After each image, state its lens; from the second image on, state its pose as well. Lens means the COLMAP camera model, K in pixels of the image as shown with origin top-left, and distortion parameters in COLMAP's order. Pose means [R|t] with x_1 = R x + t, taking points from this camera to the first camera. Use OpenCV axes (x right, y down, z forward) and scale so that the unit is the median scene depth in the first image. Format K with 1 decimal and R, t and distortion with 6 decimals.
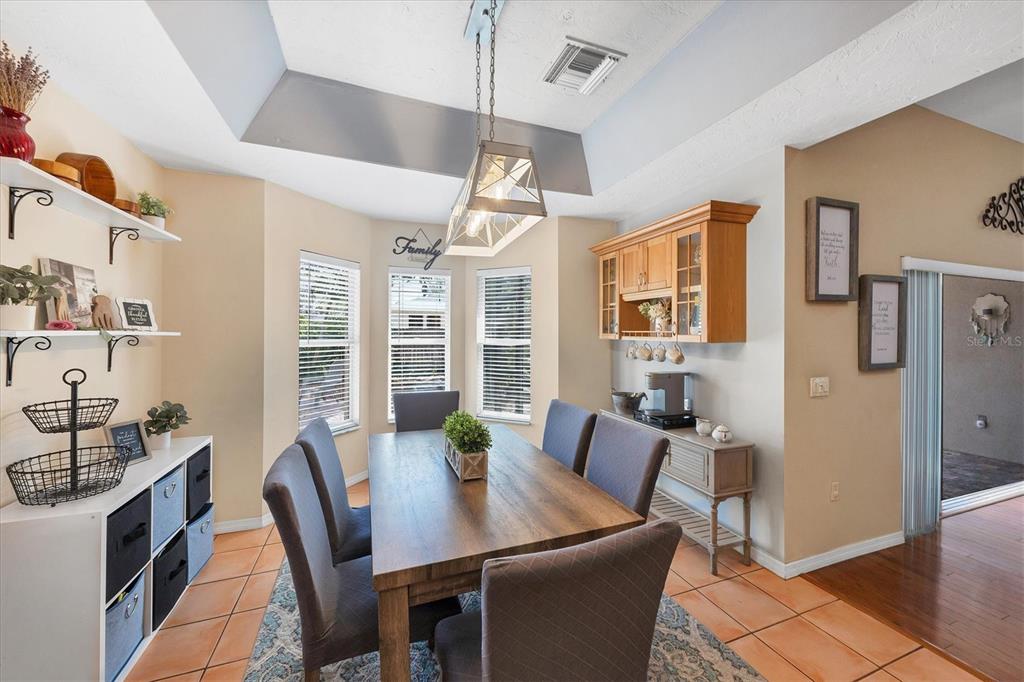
lens RADIAL K [[386.8, 0, 514.2], [0, 386.8, 331.6], [0, 0, 1]] dist [0.007286, -0.002704]
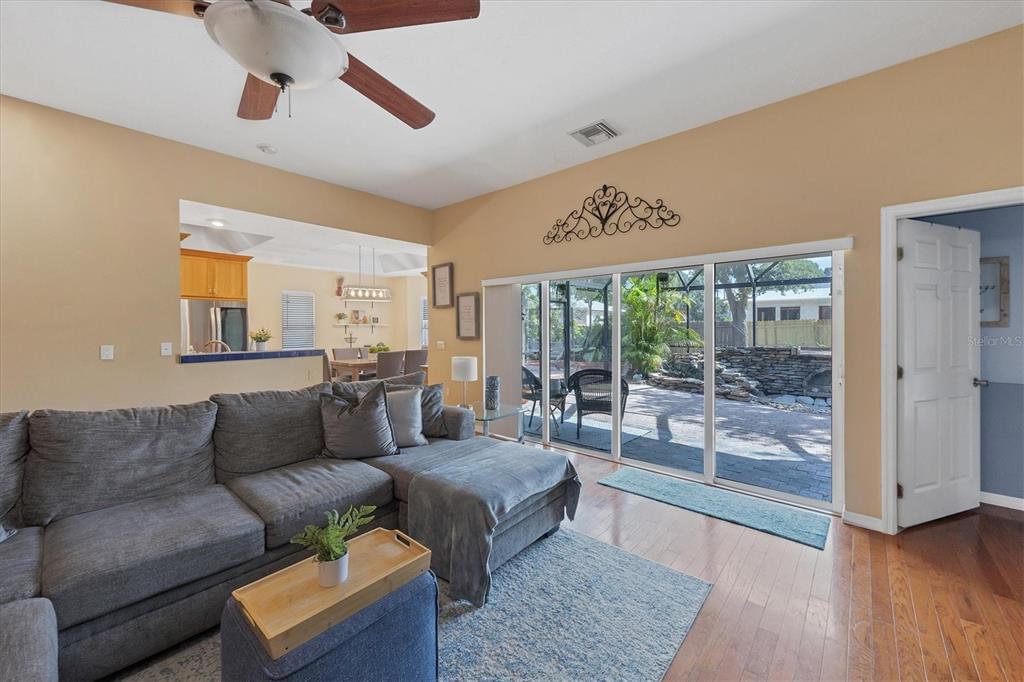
lens RADIAL K [[386.8, 0, 503.5], [0, 386.8, 330.6], [0, 0, 1]] dist [0.007286, -0.002704]
pose [[0.465656, 0.001630, -0.884964, 2.908727], [0.004804, 0.999979, 0.004370, 0.047439], [0.884953, -0.006286, 0.465638, 0.231854]]
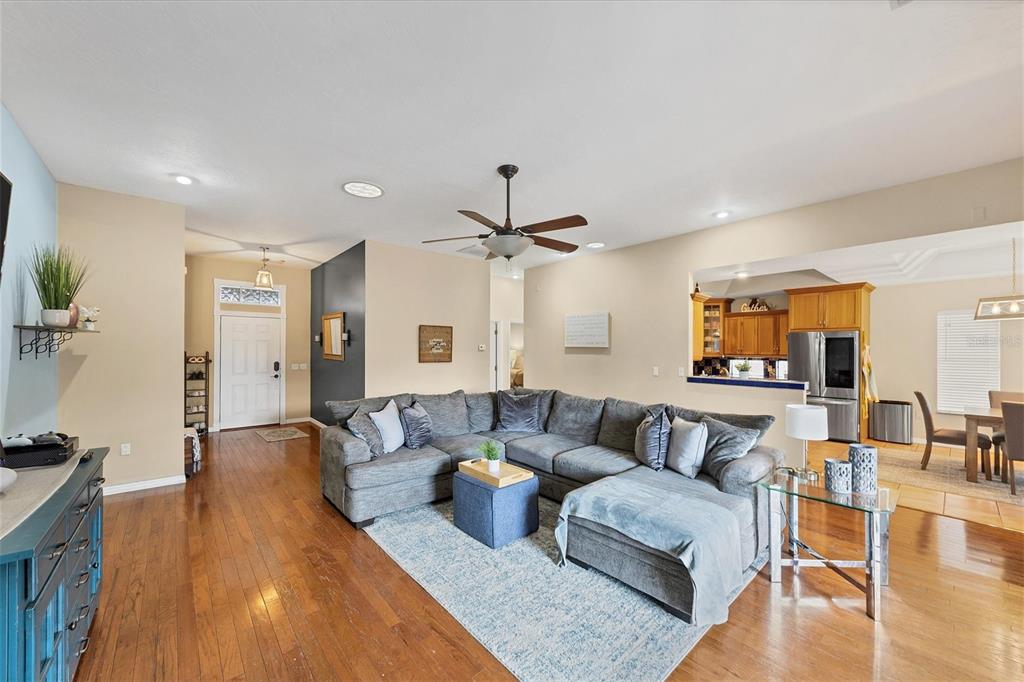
lens RADIAL K [[386.8, 0, 512.5], [0, 386.8, 348.2], [0, 0, 1]] dist [0.007286, -0.002704]
pose [[-0.941855, -0.010499, -0.335857, 2.689761], [-0.008684, 0.999938, -0.006905, 0.005437], [0.335908, -0.003587, -0.941888, 1.522447]]
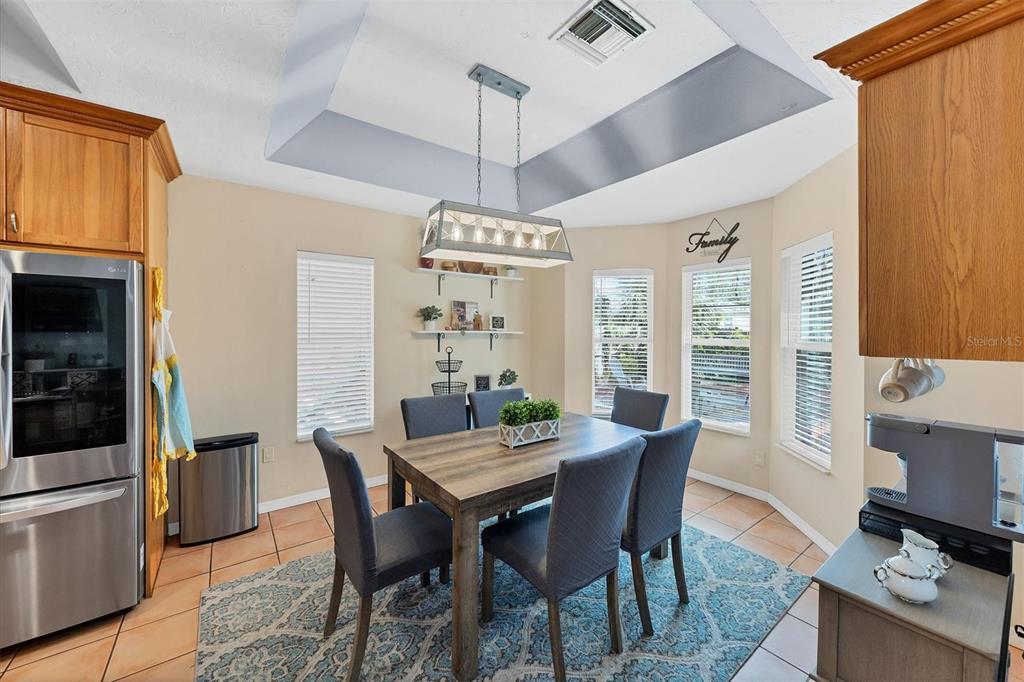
lens RADIAL K [[386.8, 0, 518.0], [0, 386.8, 333.1], [0, 0, 1]] dist [0.007286, -0.002704]
pose [[0.277692, 0.003740, -0.960663, 0.804405], [-0.001249, 0.999993, 0.003532, 0.001912], [0.960669, 0.000219, 0.277695, 0.477039]]
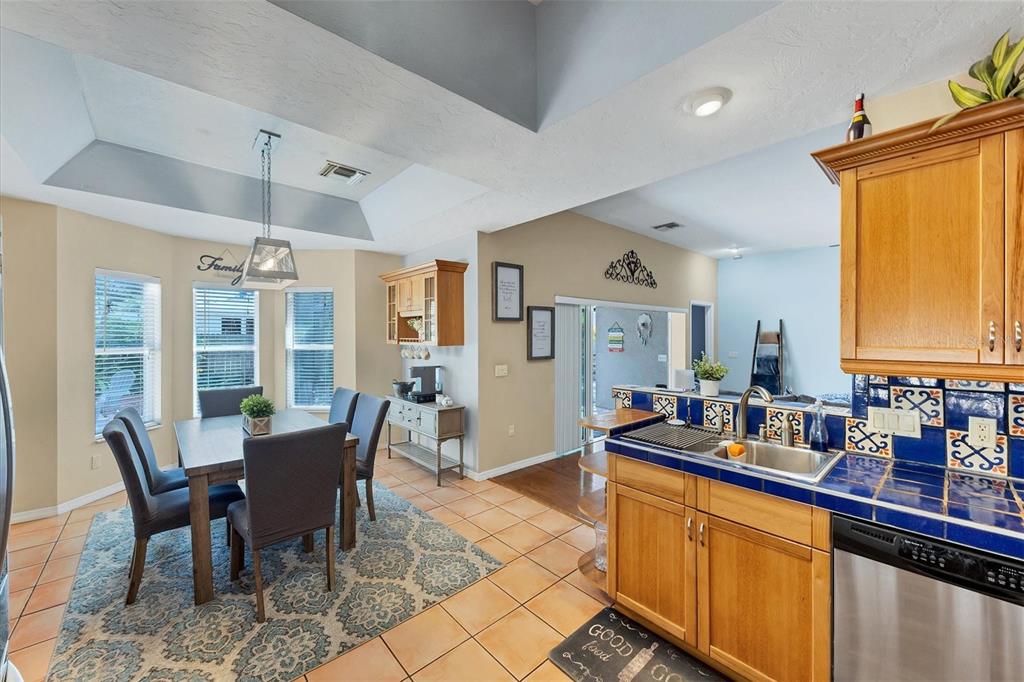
lens RADIAL K [[386.8, 0, 512.5], [0, 386.8, 338.0], [0, 0, 1]] dist [0.007286, -0.002704]
pose [[0.930412, -0.006009, 0.366466, 0.192412], [0.003318, 0.999963, 0.007971, -0.015940], [-0.366500, -0.006200, 0.930397, -0.599378]]
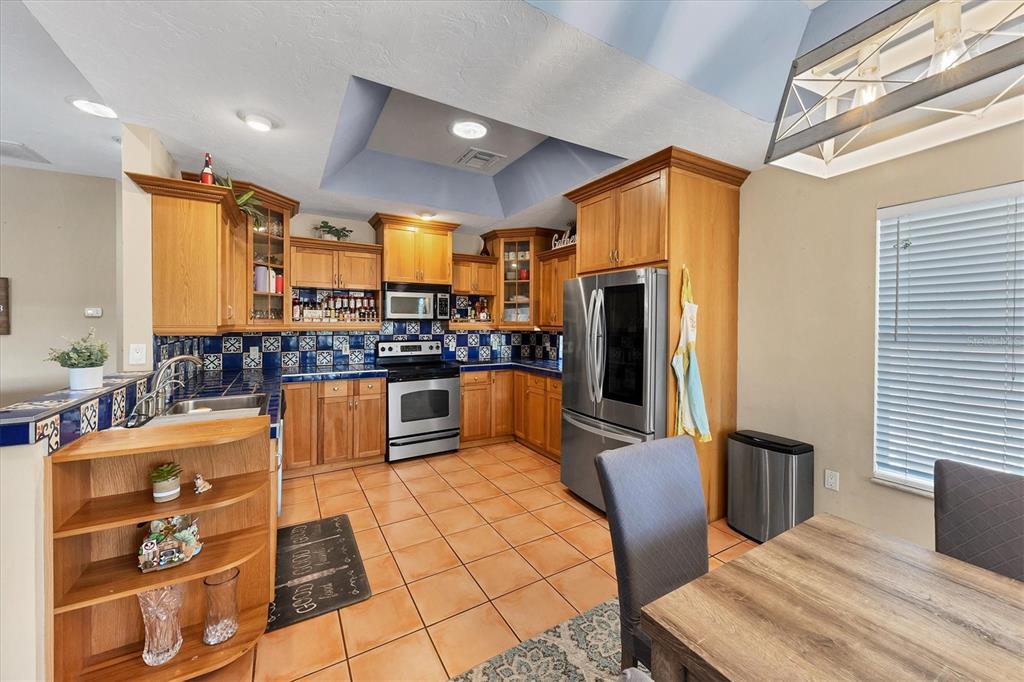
lens RADIAL K [[386.8, 0, 504.8], [0, 386.8, 324.6], [0, 0, 1]] dist [0.007286, -0.002704]
pose [[-0.988175, -0.011418, -0.152905, 0.368550], [-0.012016, 0.999923, 0.002986, 0.010285], [0.152859, 0.004788, -0.988236, 0.890838]]
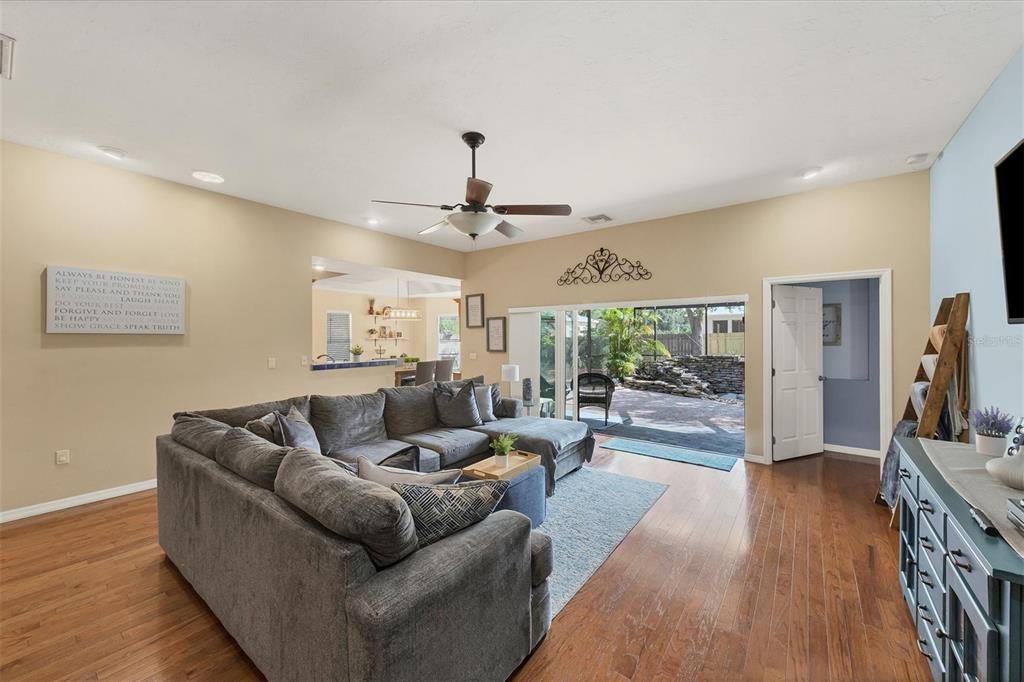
lens RADIAL K [[386.8, 0, 505.3], [0, 386.8, 340.8], [0, 0, 1]] dist [0.007286, -0.002704]
pose [[0.532361, 0.005896, -0.846497, 3.361540], [0.005652, 0.999929, 0.010519, -0.005311], [0.846499, -0.010385, 0.532290, -0.390882]]
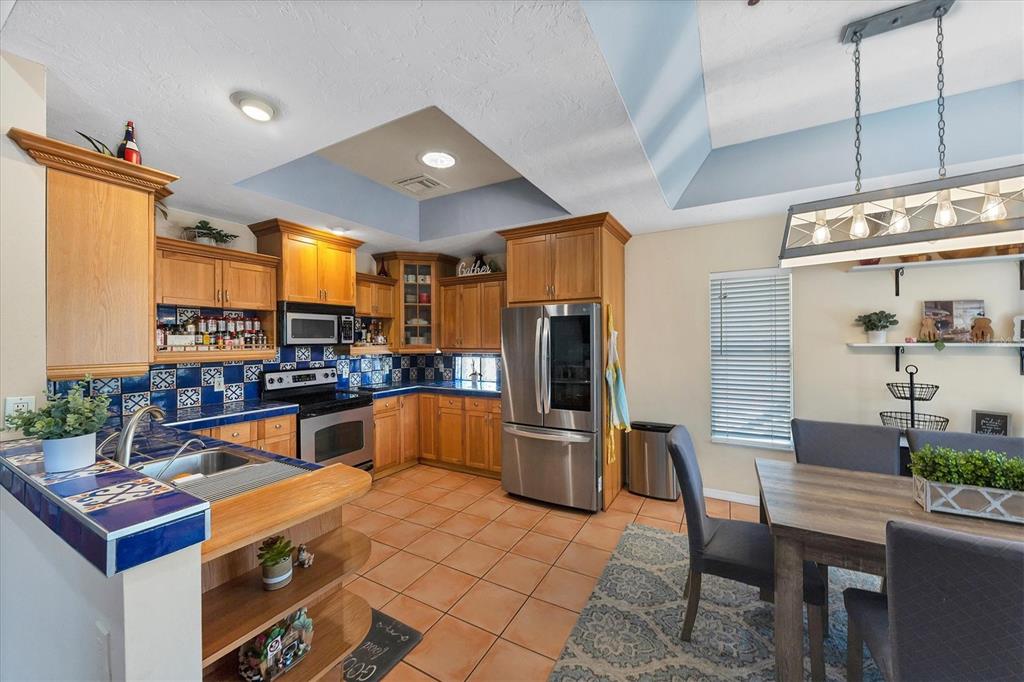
lens RADIAL K [[386.8, 0, 506.9], [0, 386.8, 338.3], [0, 0, 1]] dist [0.007286, -0.002704]
pose [[-0.775503, -0.002529, -0.631339, 0.883673], [0.004344, 0.999947, -0.009342, -0.010405], [0.631329, -0.009987, -0.775450, 0.771346]]
